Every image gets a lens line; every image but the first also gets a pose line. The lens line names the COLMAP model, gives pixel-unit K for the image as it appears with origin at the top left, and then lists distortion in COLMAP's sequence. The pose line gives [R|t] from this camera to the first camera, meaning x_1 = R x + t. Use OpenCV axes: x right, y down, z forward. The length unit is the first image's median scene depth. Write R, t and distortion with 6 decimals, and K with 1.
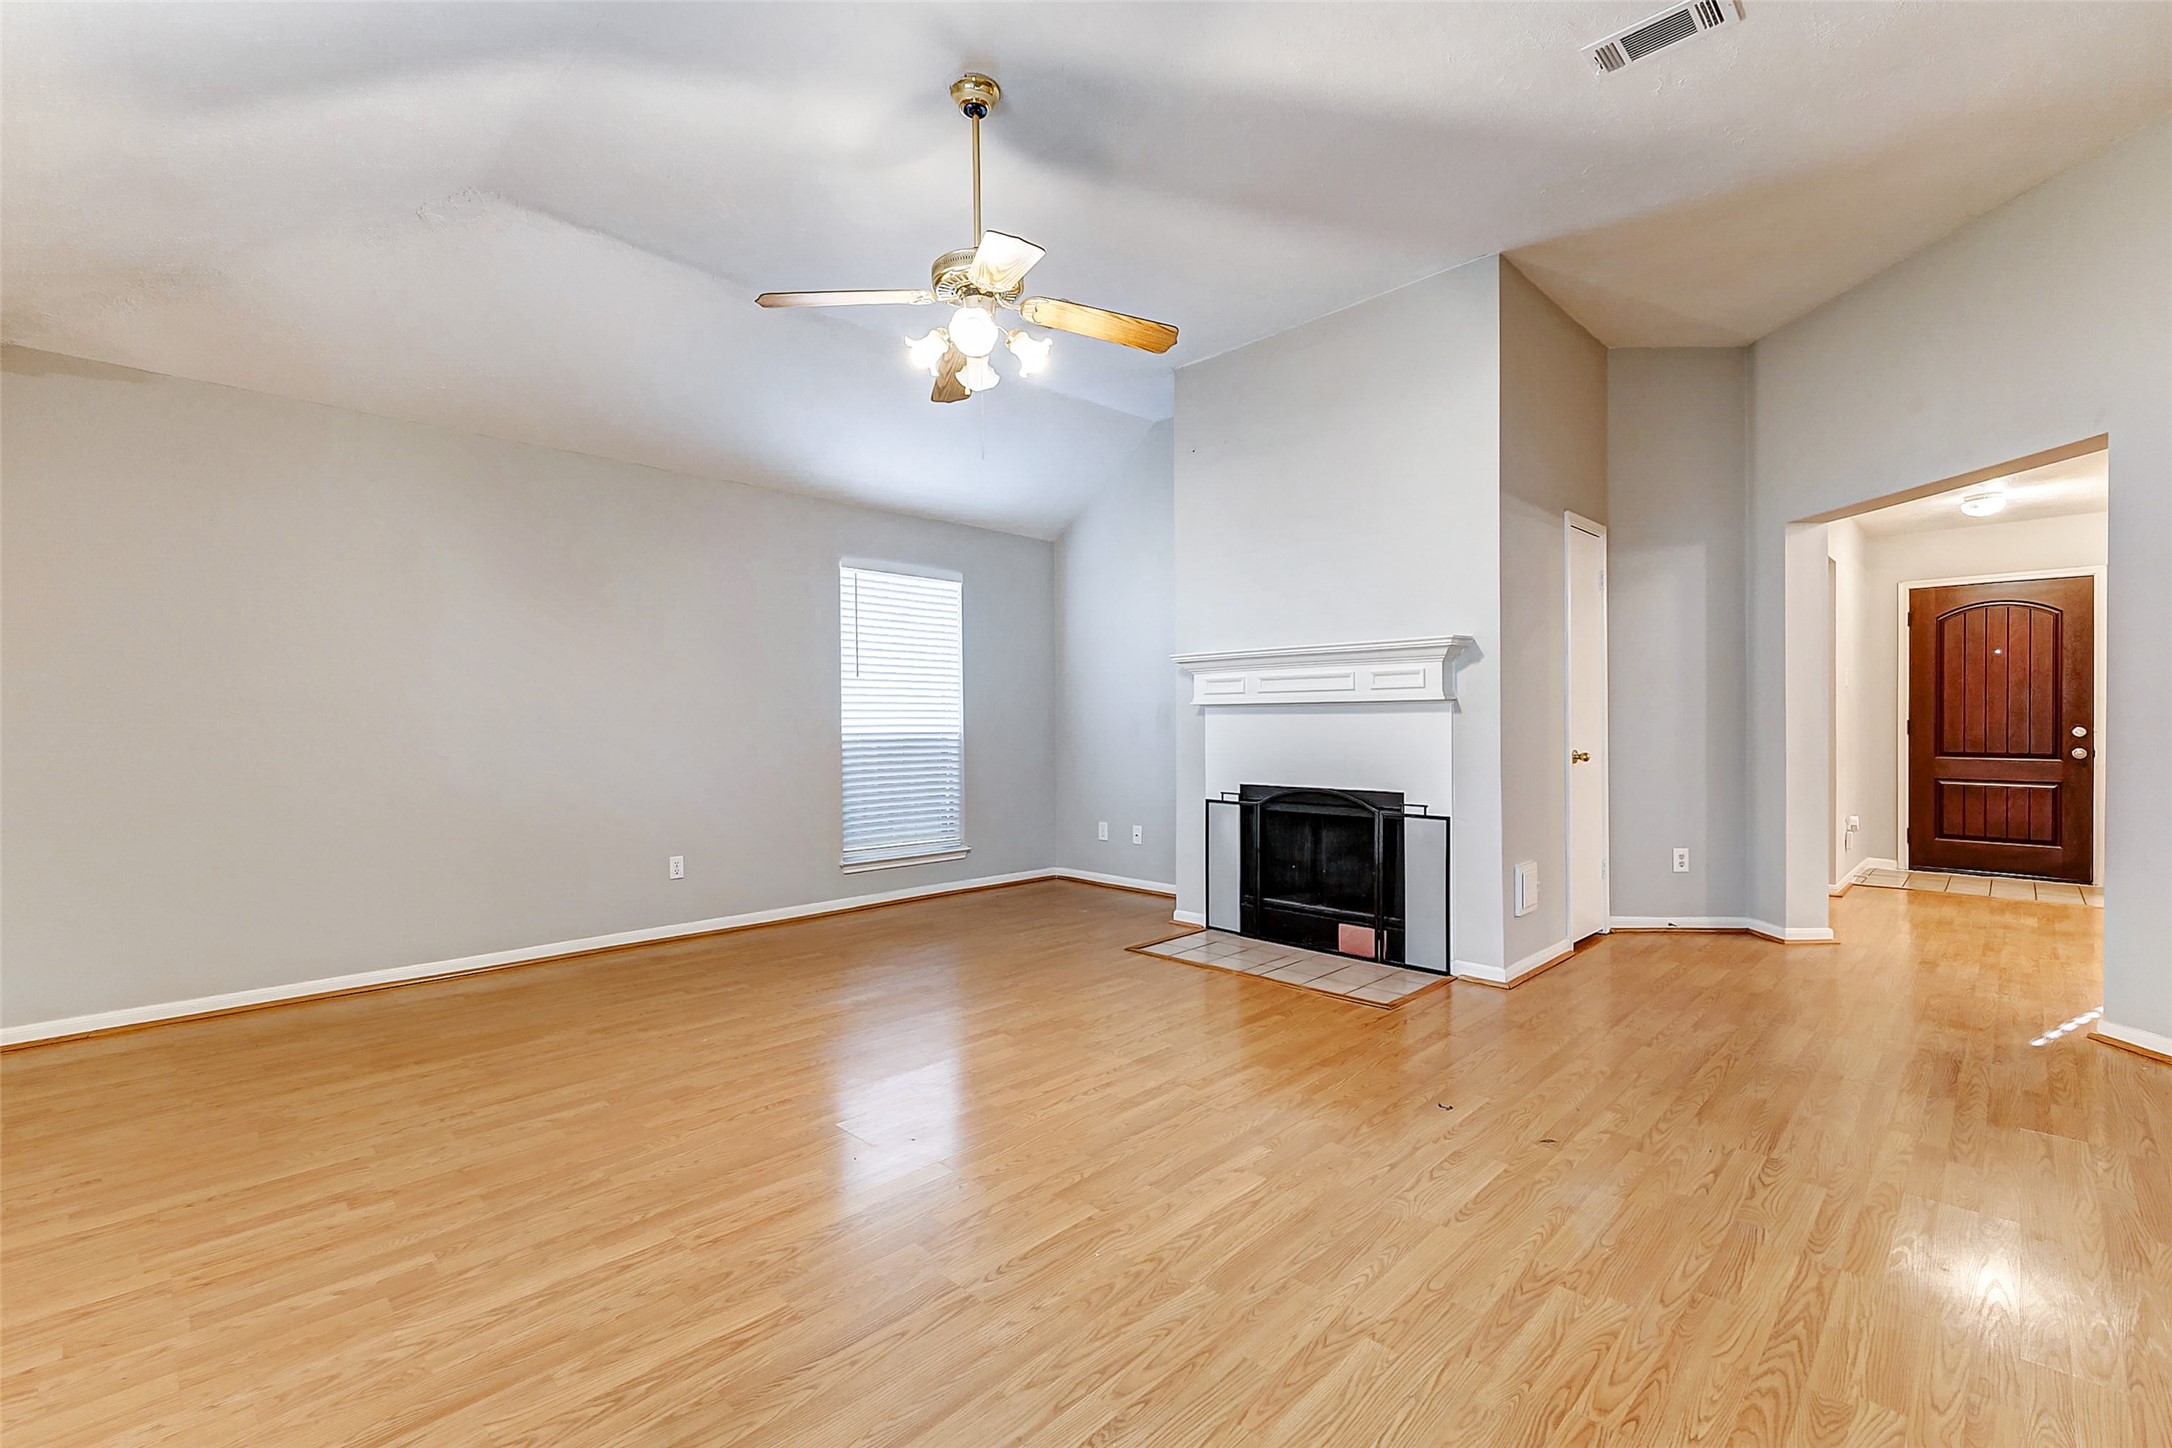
lens RADIAL K [[935.6, 0, 1082.4], [0, 935.6, 716.4], [0, 0, 1]] dist [0.000055, 0.004269]
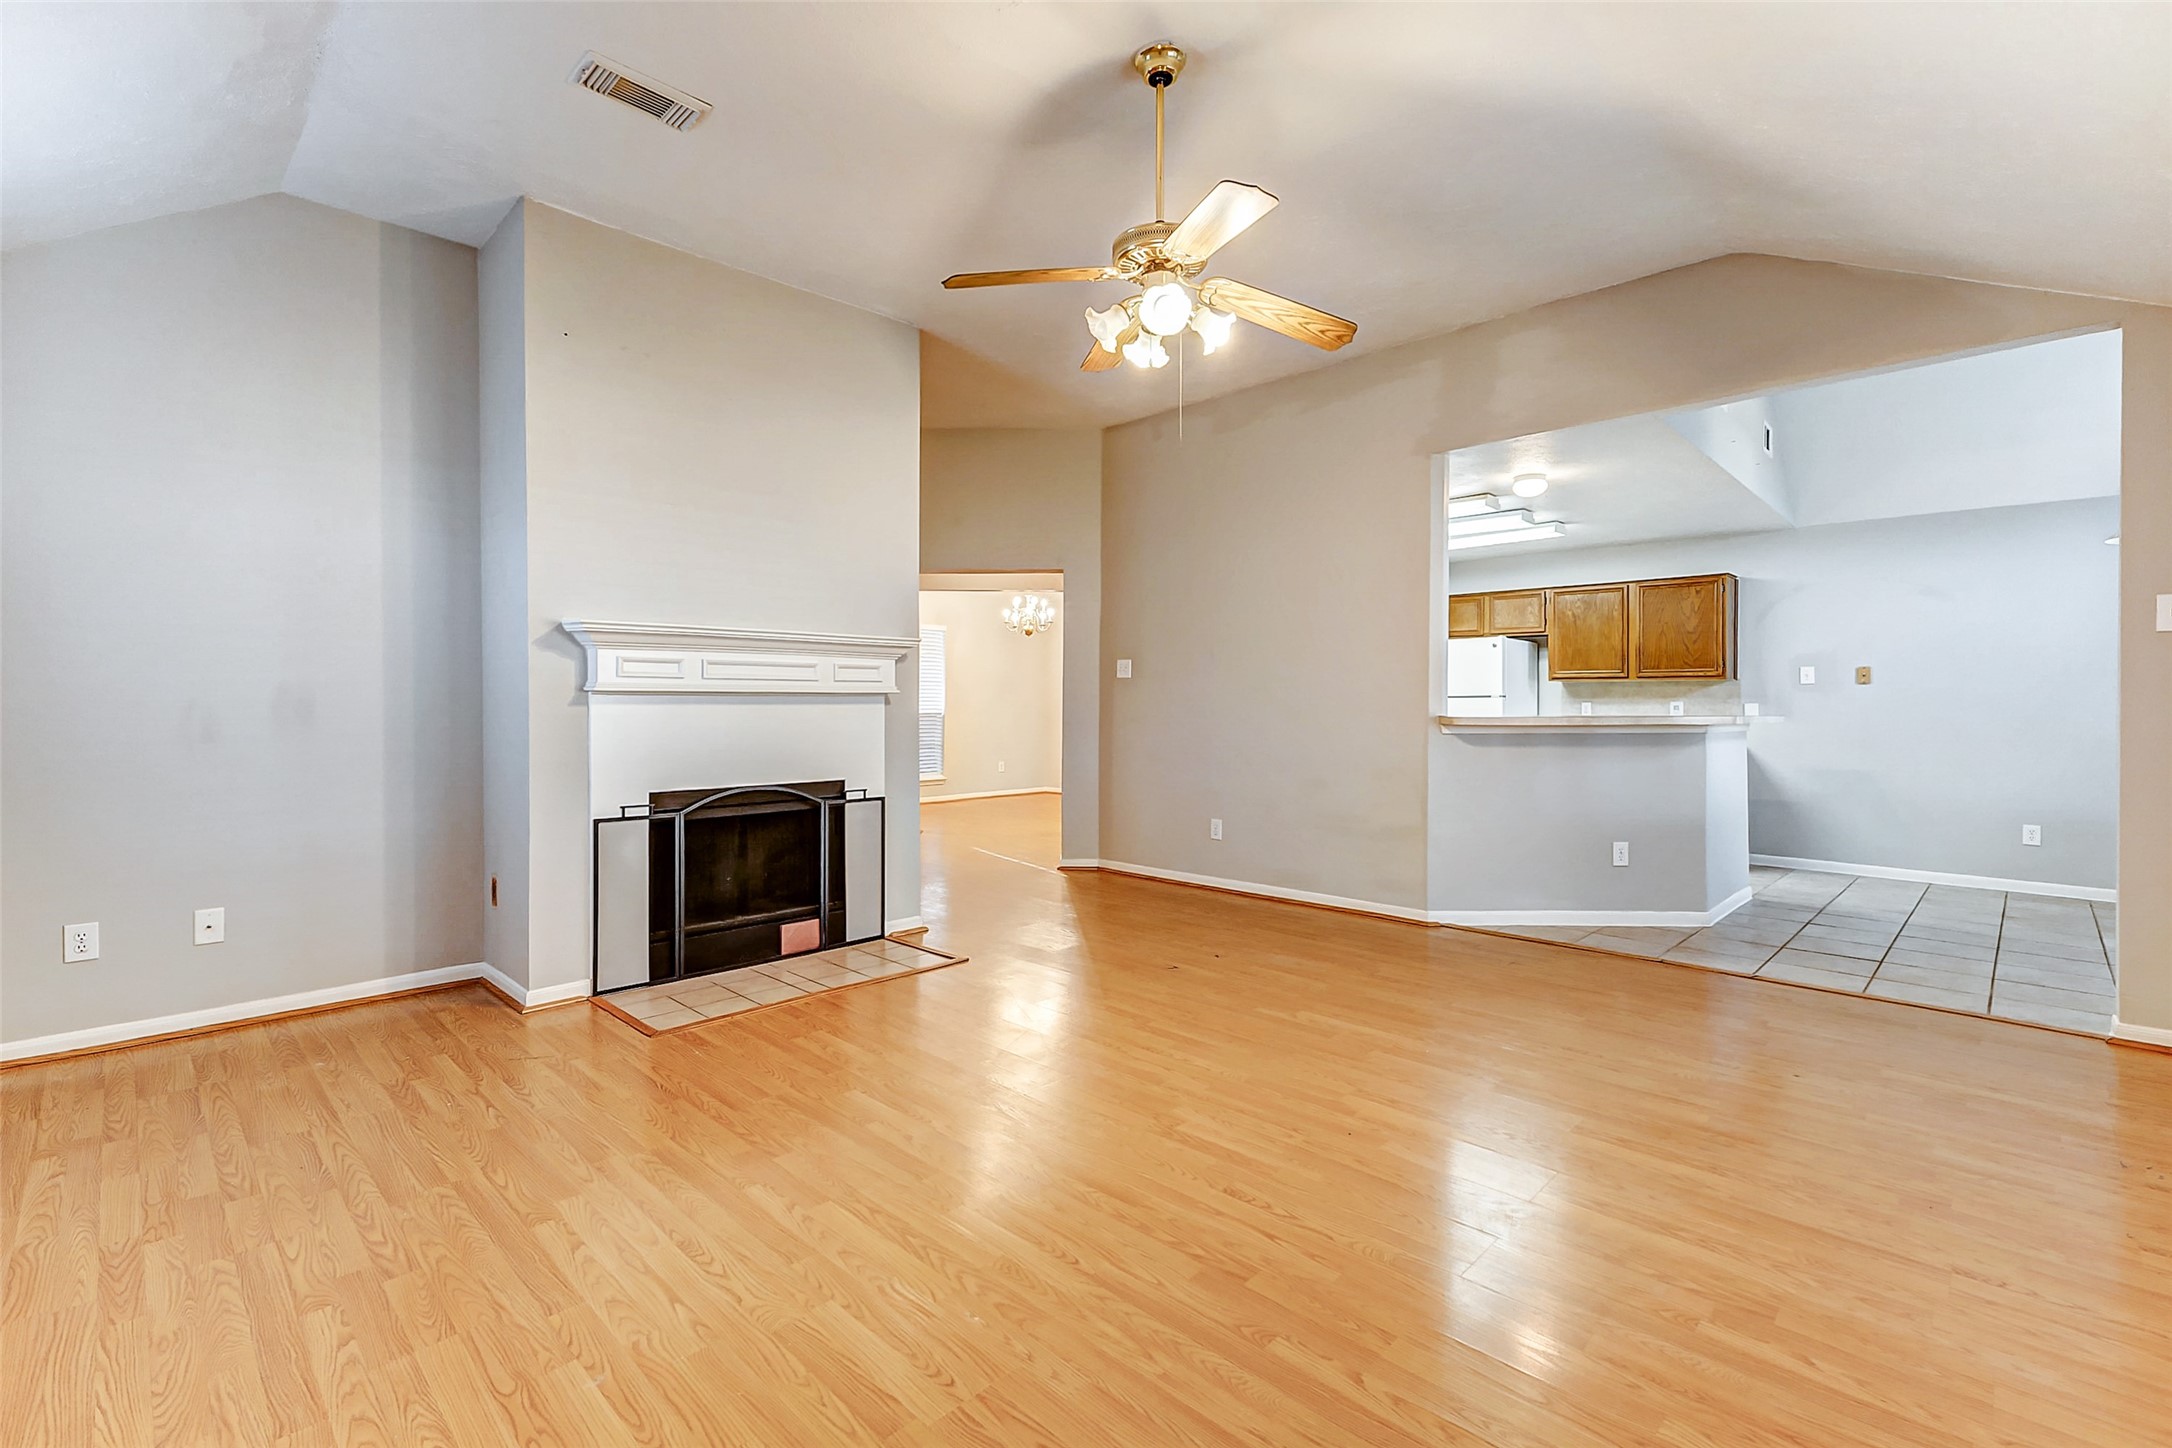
lens RADIAL K [[953.5, 0, 1092.8], [0, 953.5, 705.2], [0, 0, 1]] dist [0.002798, 0.000395]
pose [[-0.006343, 0.005032, 0.999967, -0.896520], [0.000006, 0.999987, -0.005032, 0.003642], [-0.999980, -0.000026, -0.006343, 0.892463]]
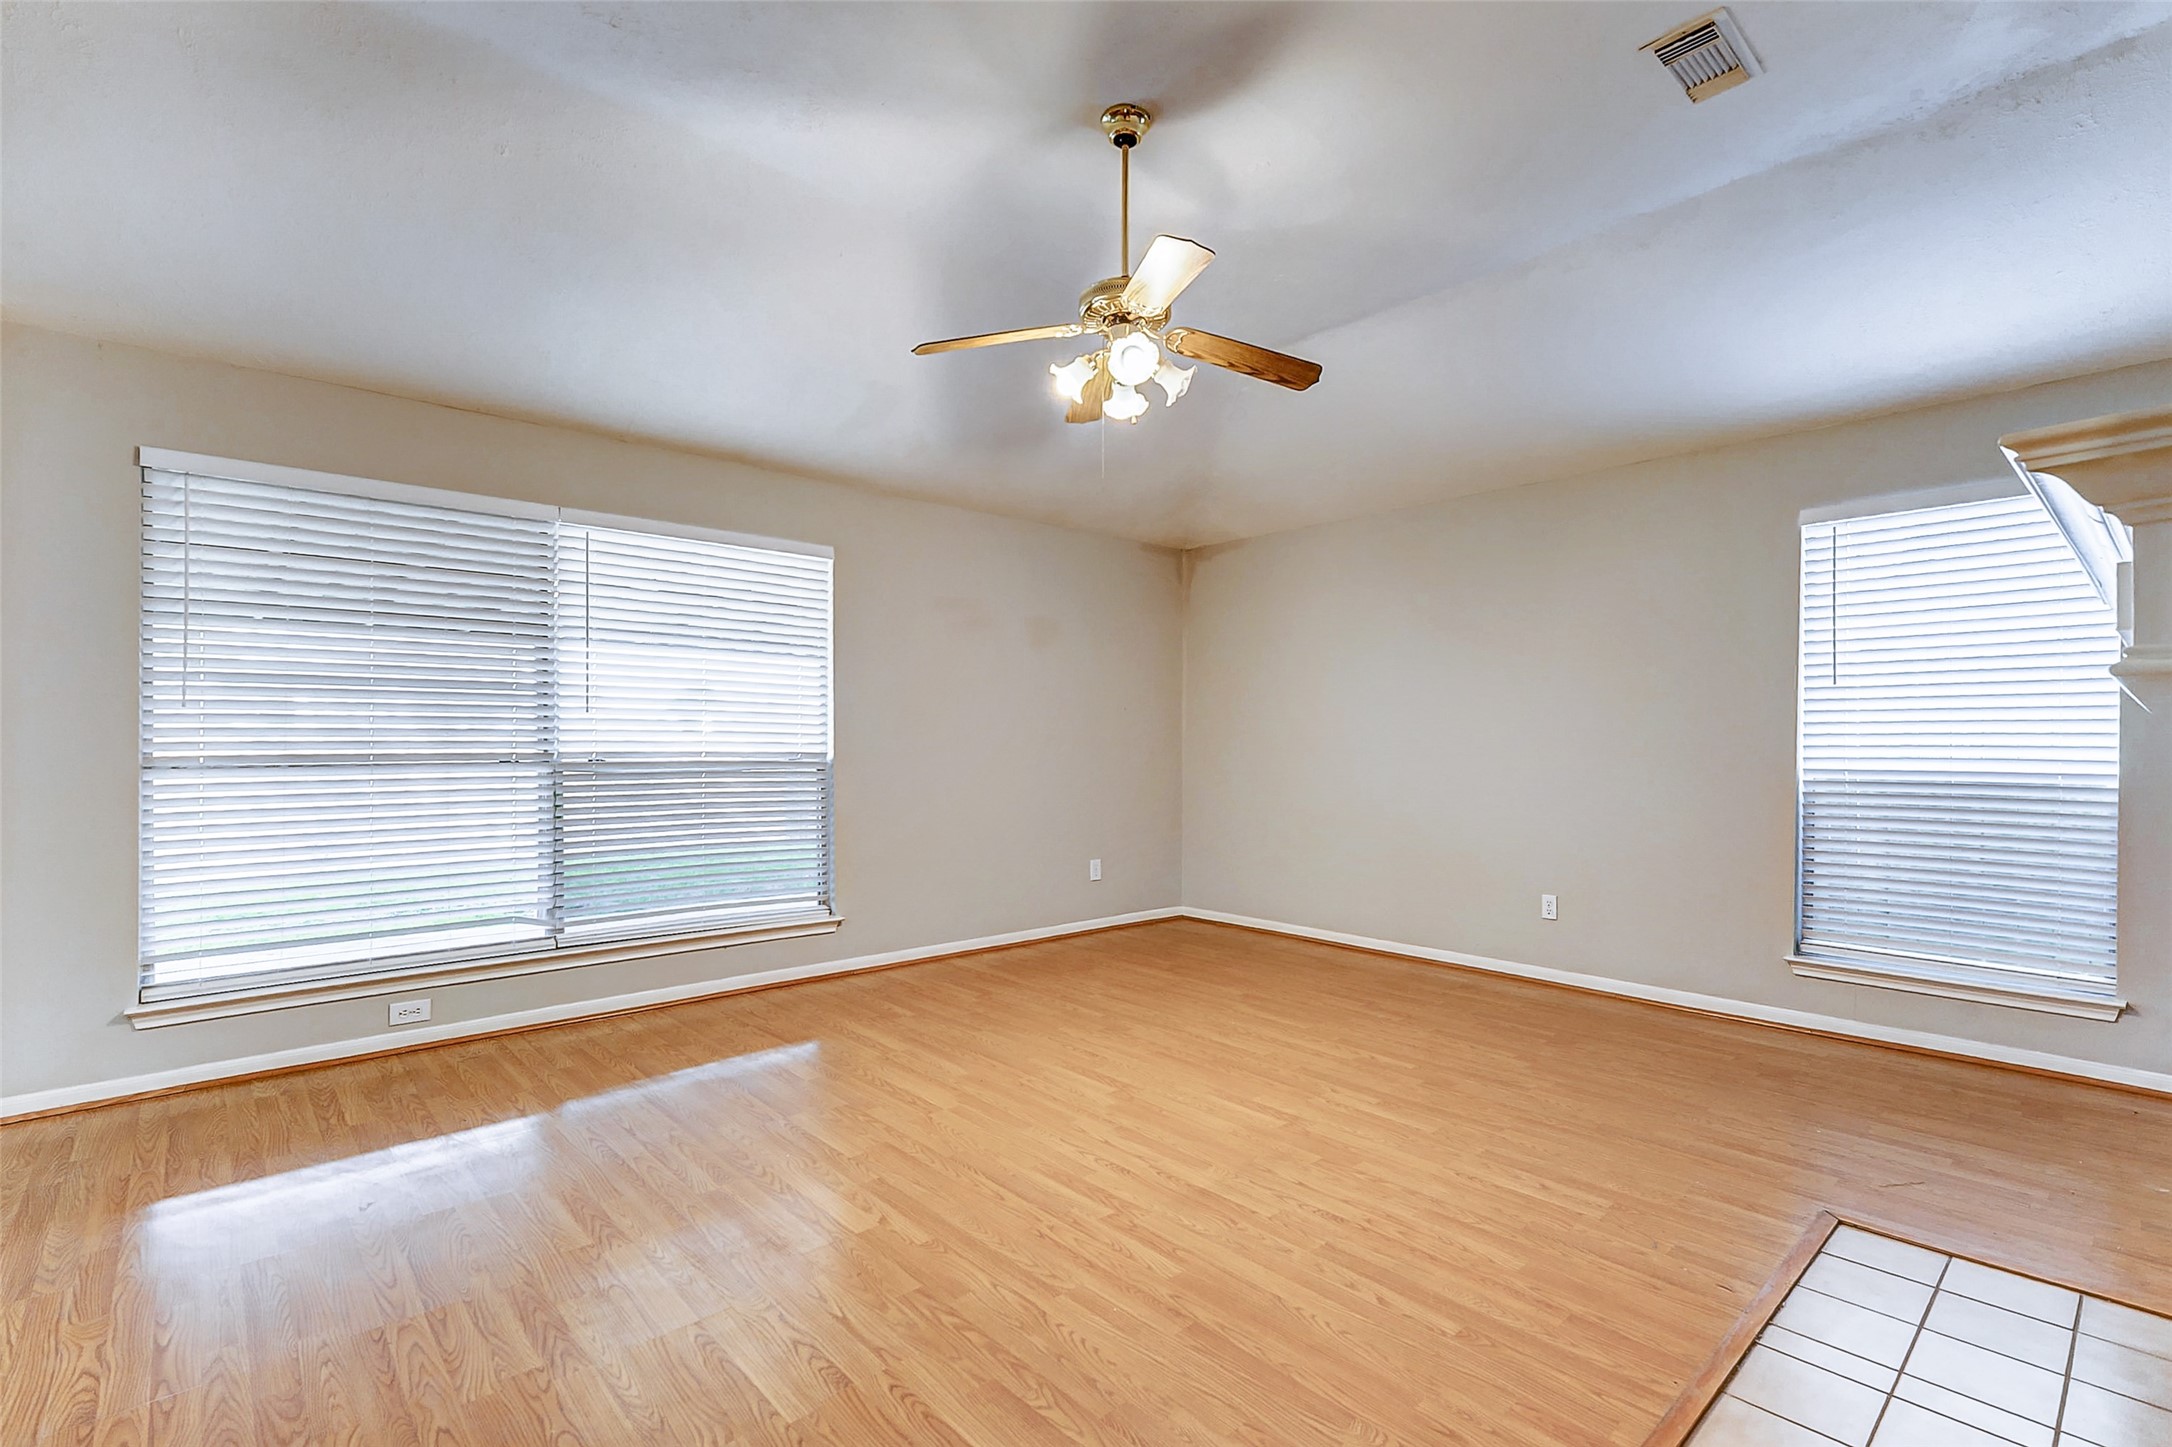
lens RADIAL K [[986.3, 0, 1117.6], [0, 986.3, 733.1], [0, 0, 1]] dist [0.001370, -0.000328]
pose [[-0.036541, -0.009476, -0.999287, 0.781350], [-0.001549, 0.999954, -0.009425, 0.000010], [0.999331, 0.001204, -0.036554, 0.856854]]
